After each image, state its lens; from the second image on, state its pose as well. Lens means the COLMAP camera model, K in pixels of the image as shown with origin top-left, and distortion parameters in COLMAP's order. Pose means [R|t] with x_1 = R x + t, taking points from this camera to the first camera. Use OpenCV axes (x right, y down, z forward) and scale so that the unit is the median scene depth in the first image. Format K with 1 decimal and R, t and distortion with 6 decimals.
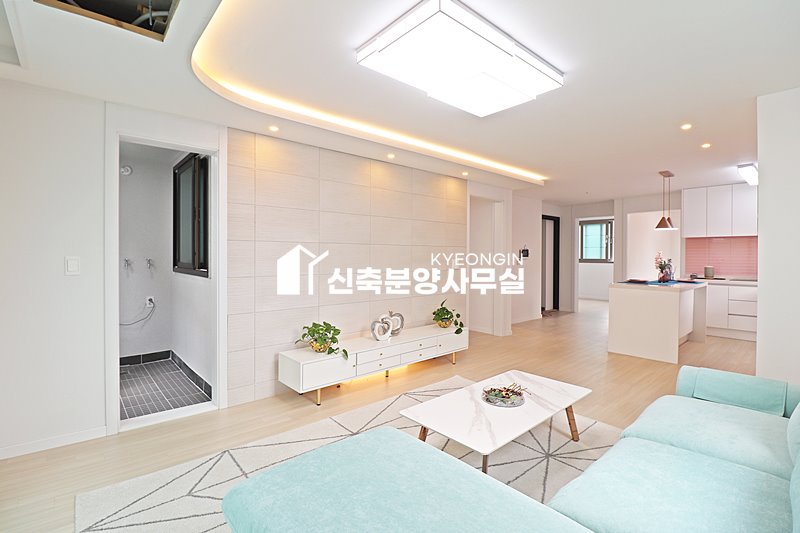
lens RADIAL K [[371.7, 0, 399.3], [0, 371.7, 261.4], [0, 0, 1]] dist [0.000740, -0.000006]
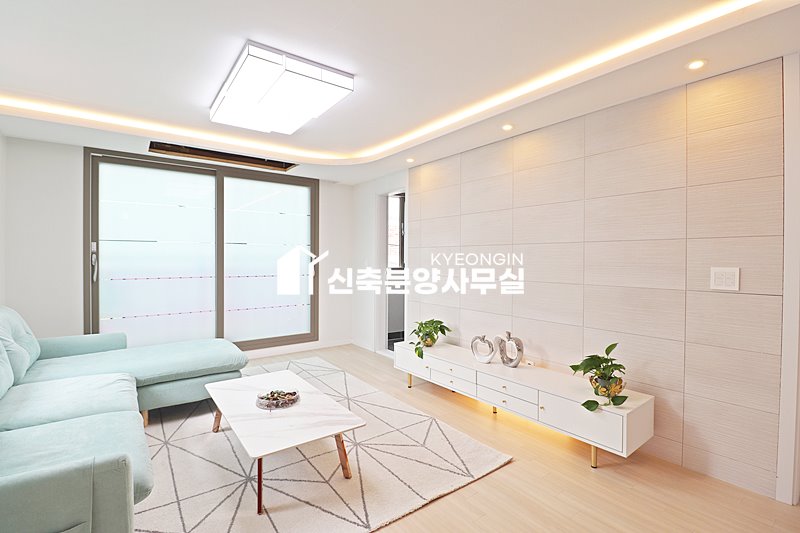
lens RADIAL K [[371.7, 0, 399.3], [0, 371.7, 261.4], [0, 0, 1]] dist [0.000740, -0.000006]
pose [[-0.084211, 0.004522, -0.996438, 0.904878], [-0.011880, 0.999914, 0.005542, -0.014244], [0.996377, 0.012304, -0.084150, 1.015429]]
